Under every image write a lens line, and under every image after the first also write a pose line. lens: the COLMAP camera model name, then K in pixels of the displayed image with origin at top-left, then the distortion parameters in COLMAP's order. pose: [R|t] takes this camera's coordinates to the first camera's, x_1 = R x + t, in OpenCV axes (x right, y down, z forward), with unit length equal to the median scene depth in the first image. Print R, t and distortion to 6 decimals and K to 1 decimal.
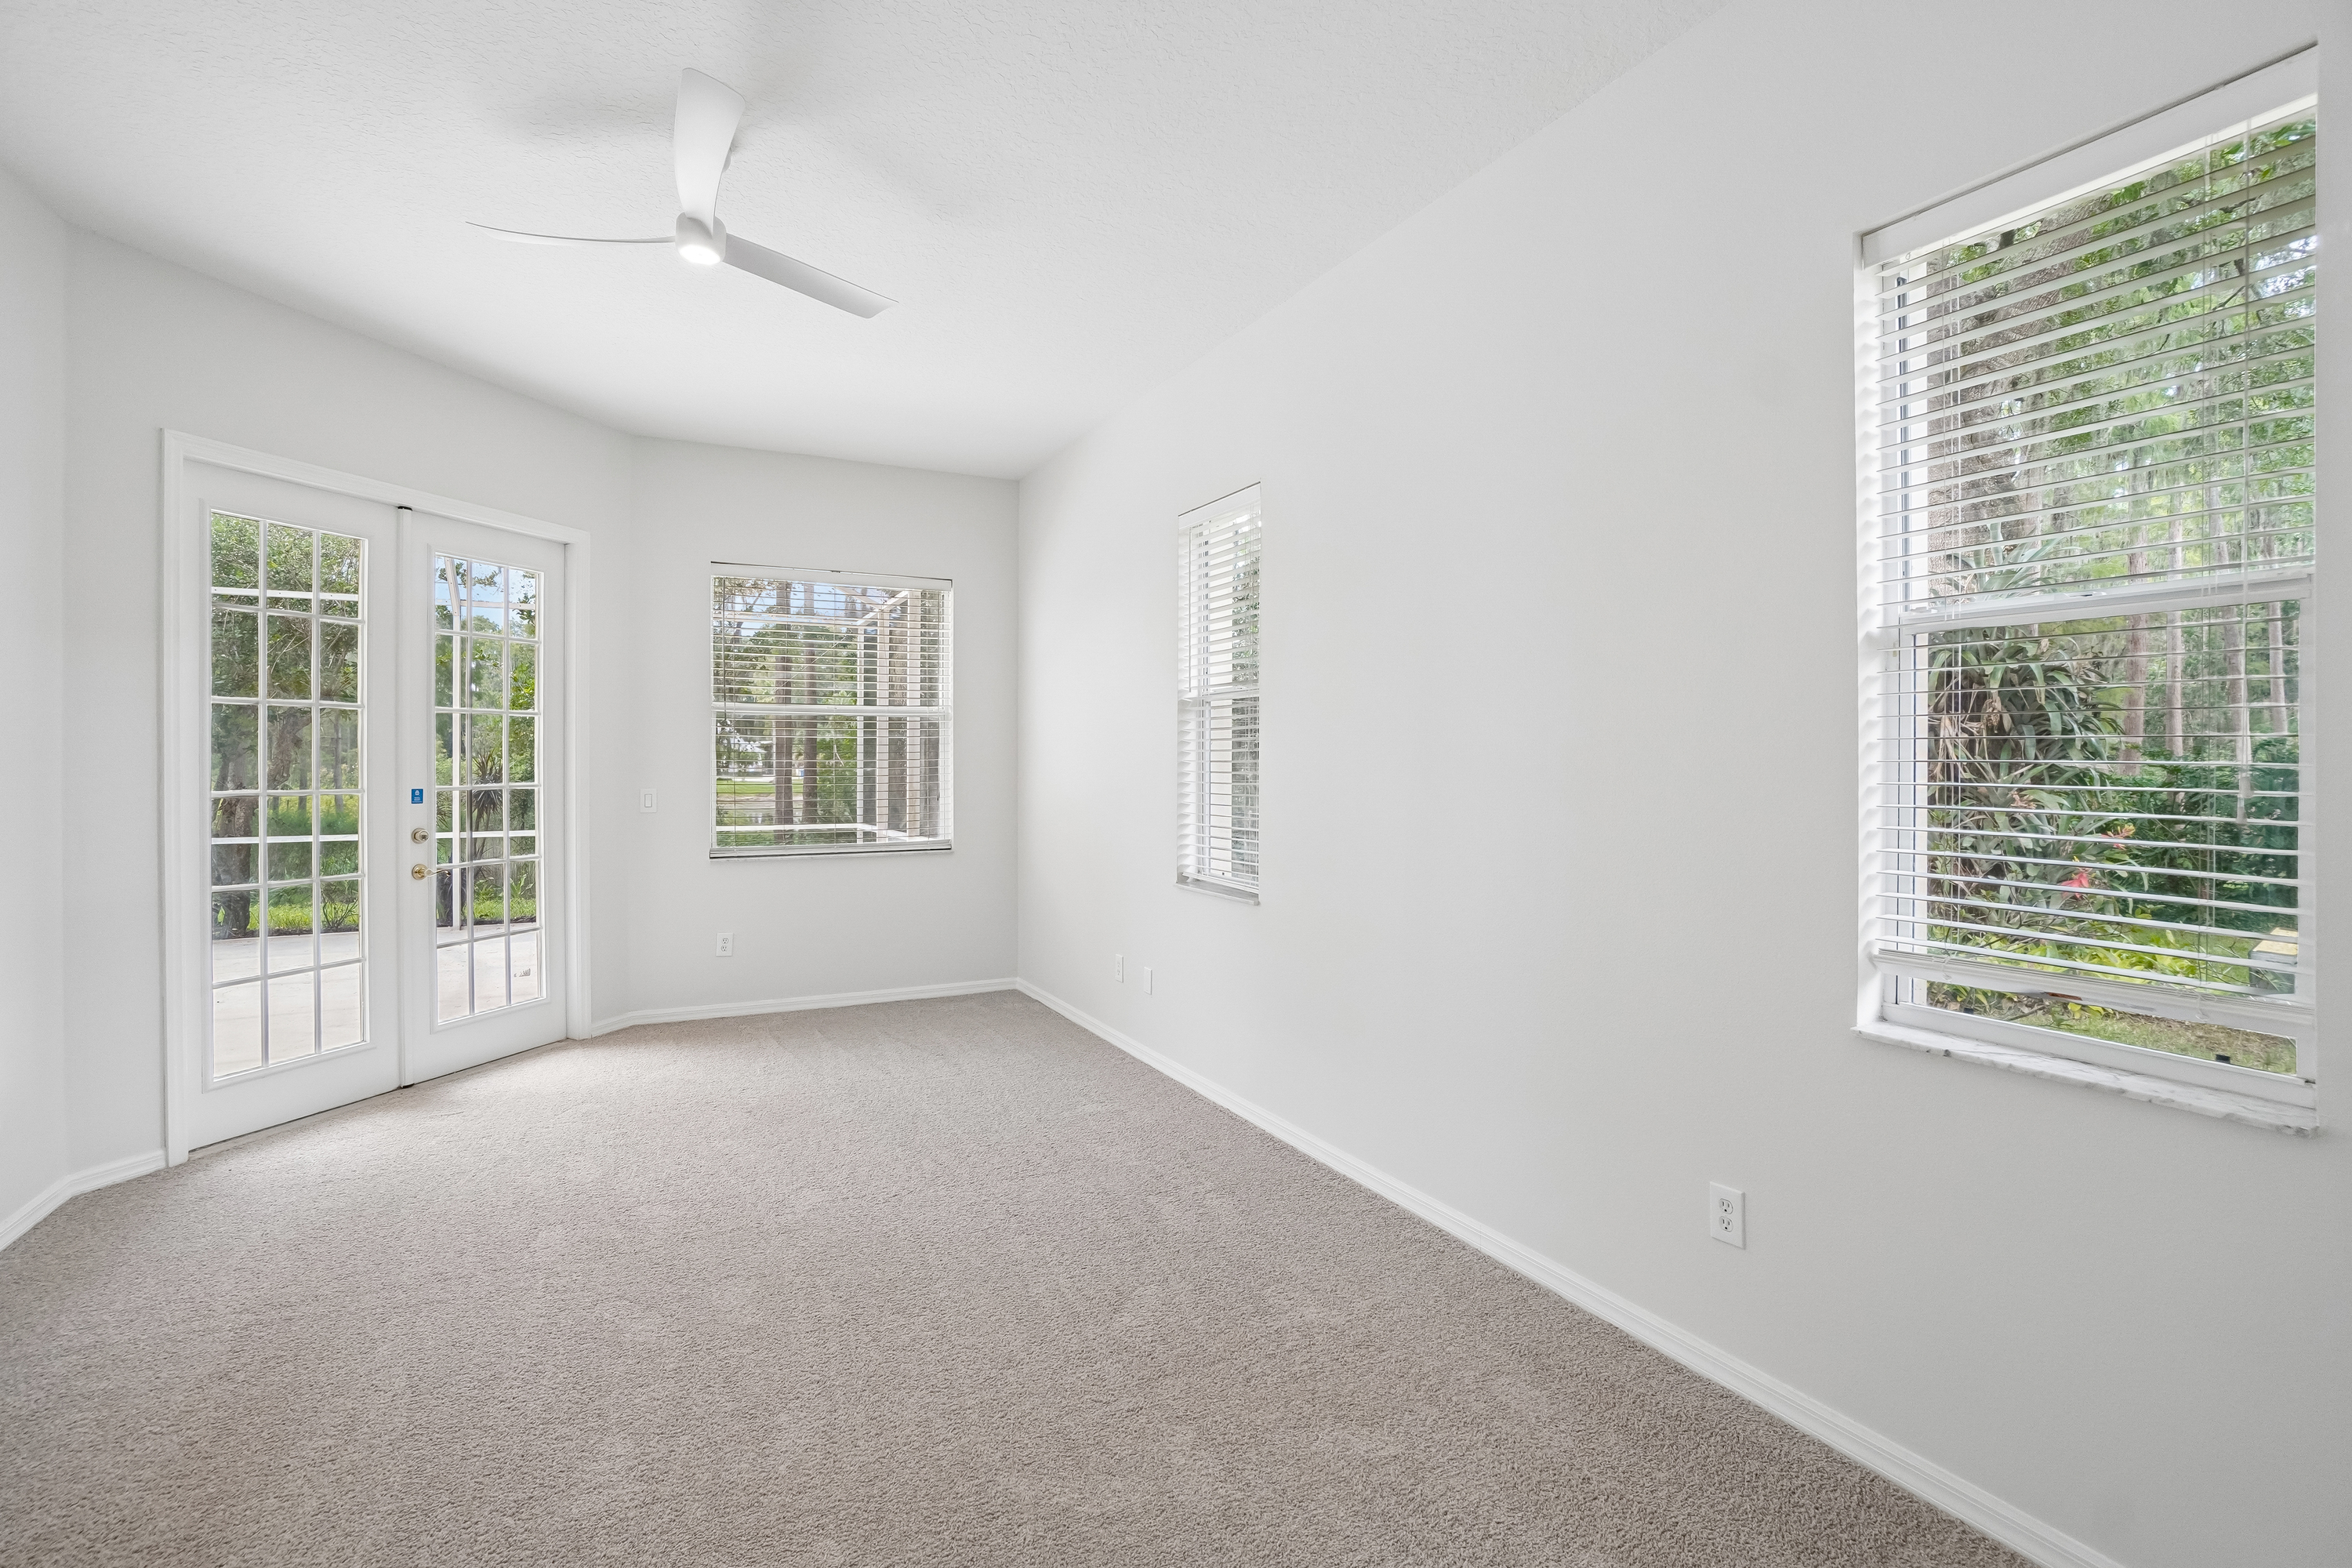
lens RADIAL K [[1031.5, 0, 1187.1], [0, 1031.5, 774.9], [0, 0, 1]] dist [-0.060817, 0.021431]
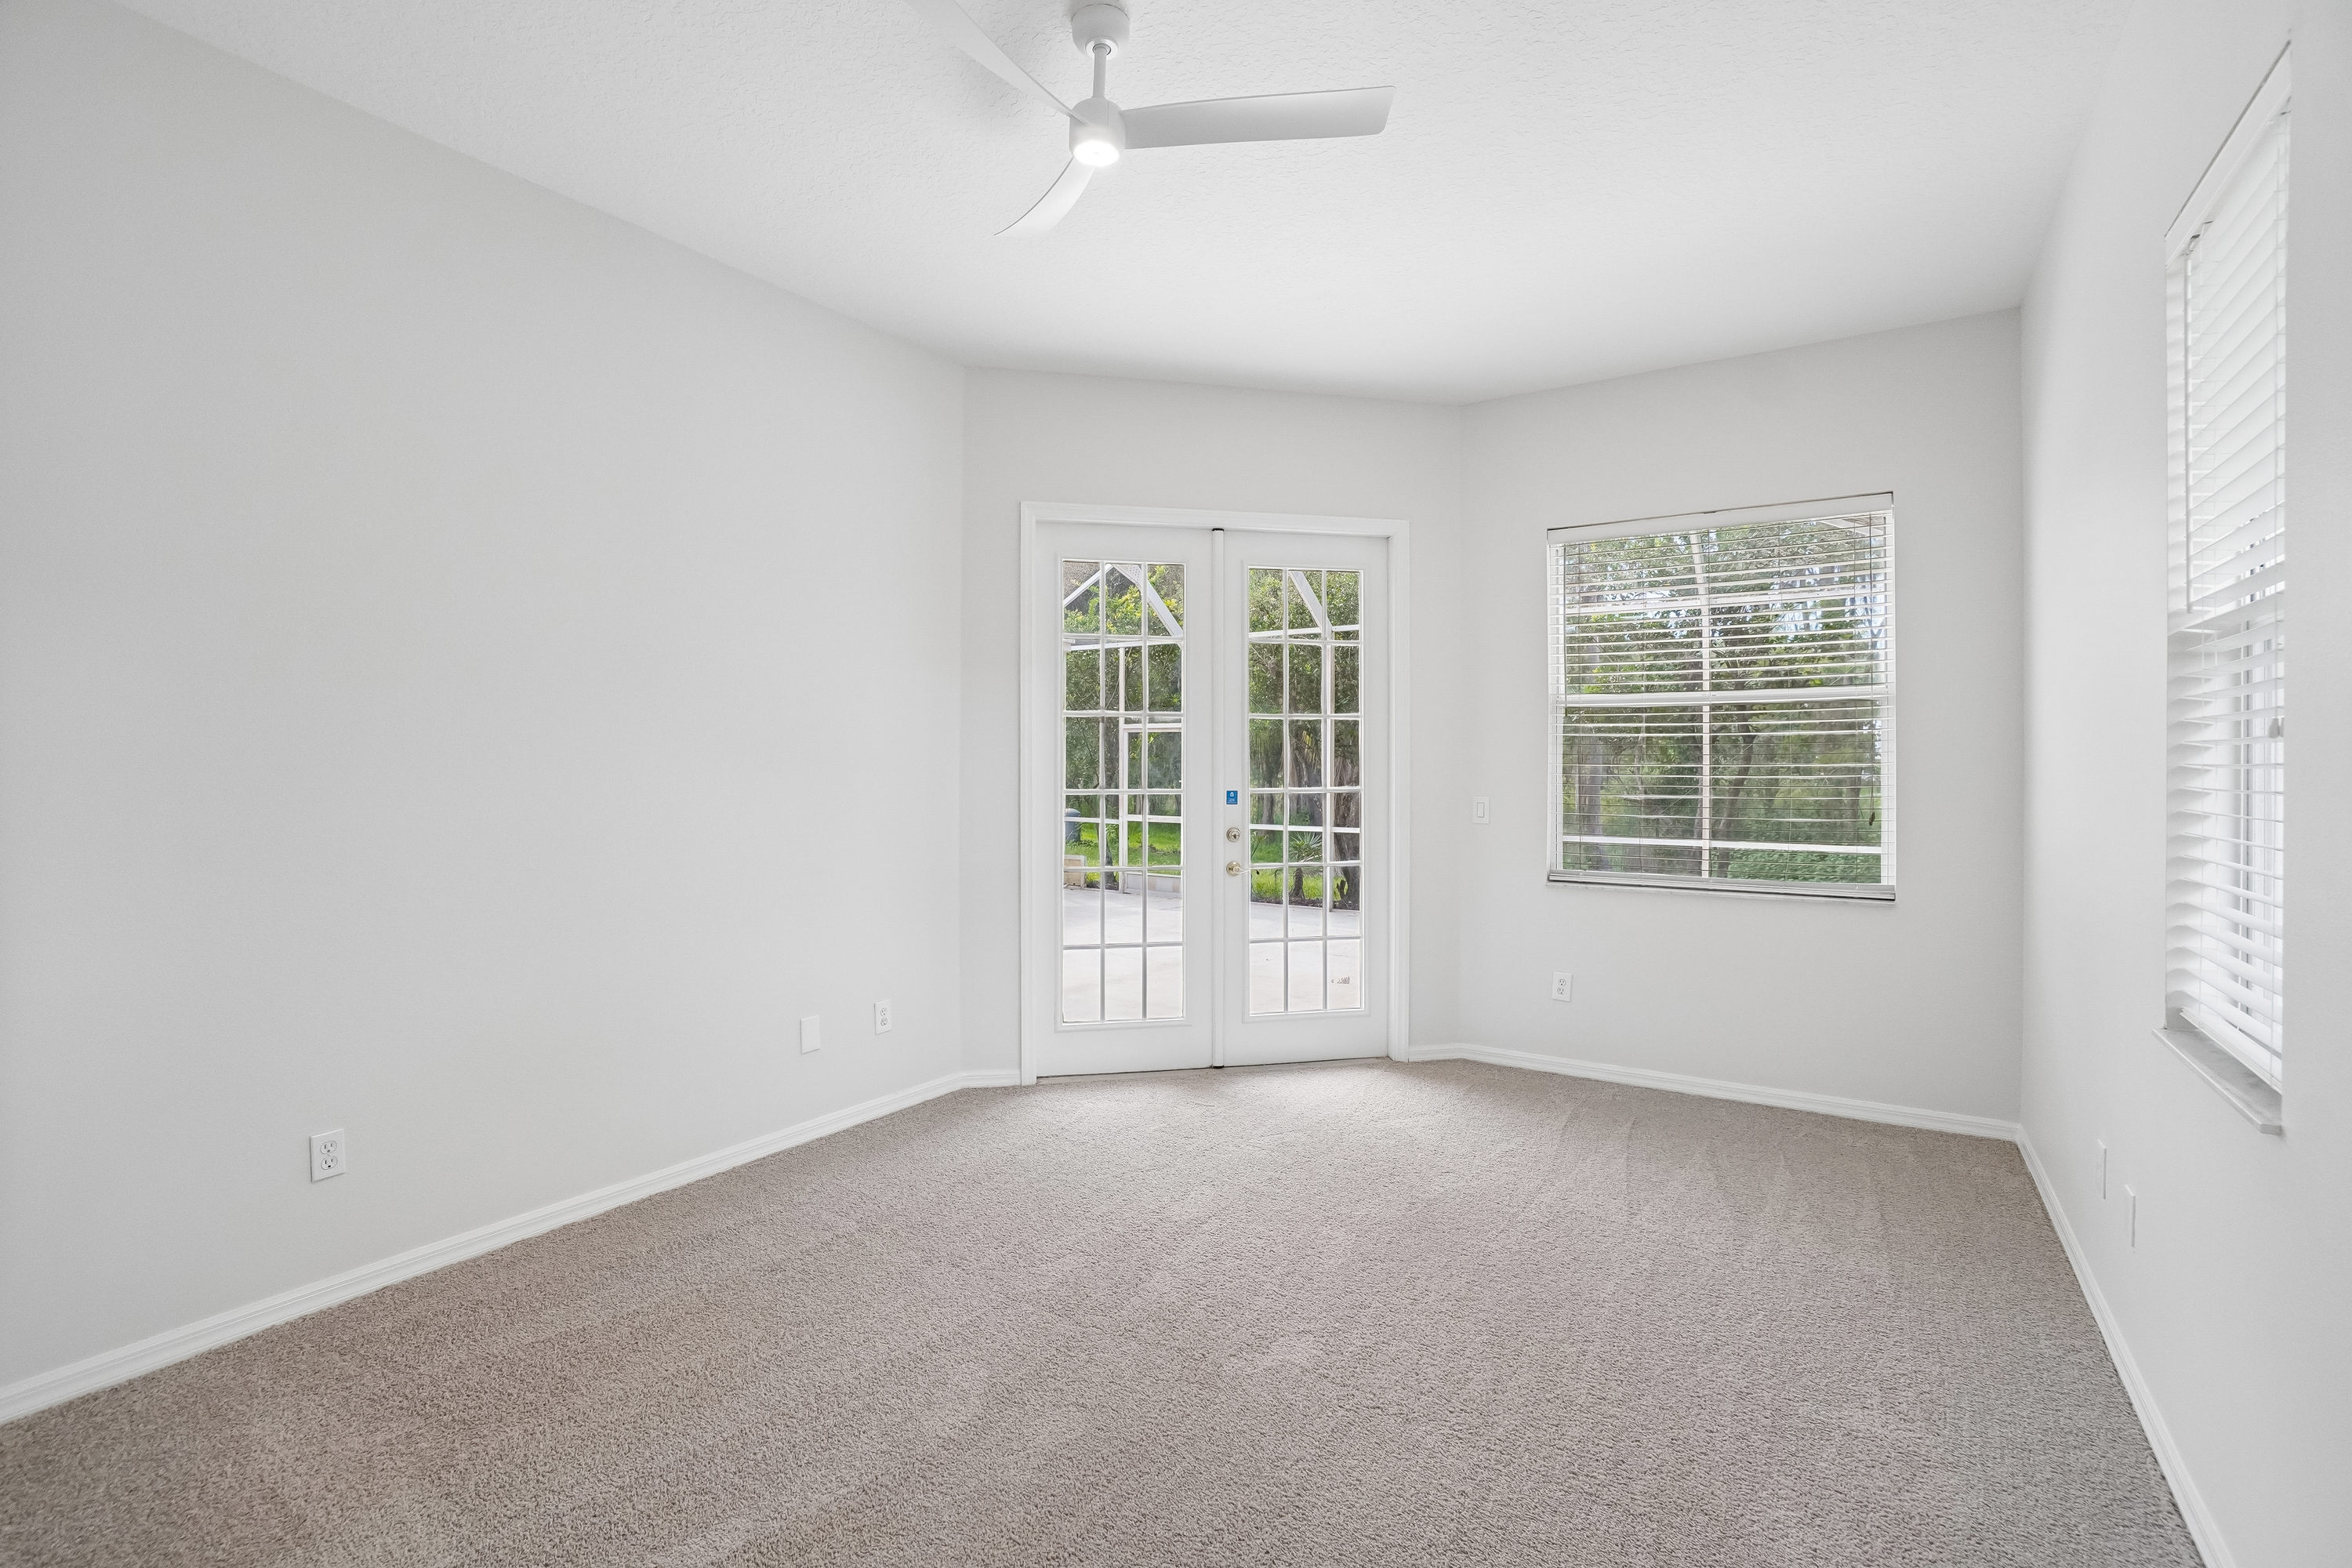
lens RADIAL K [[1054.1, 0, 1171.8], [0, 1054.1, 765.0], [0, 0, 1]] dist [-0.061285, 0.023420]
pose [[0.479436, 0.000177, -0.877577, 0.184025], [-0.015385, 0.999848, -0.008204, -0.003146], [0.877442, 0.017434, 0.479366, 0.406739]]
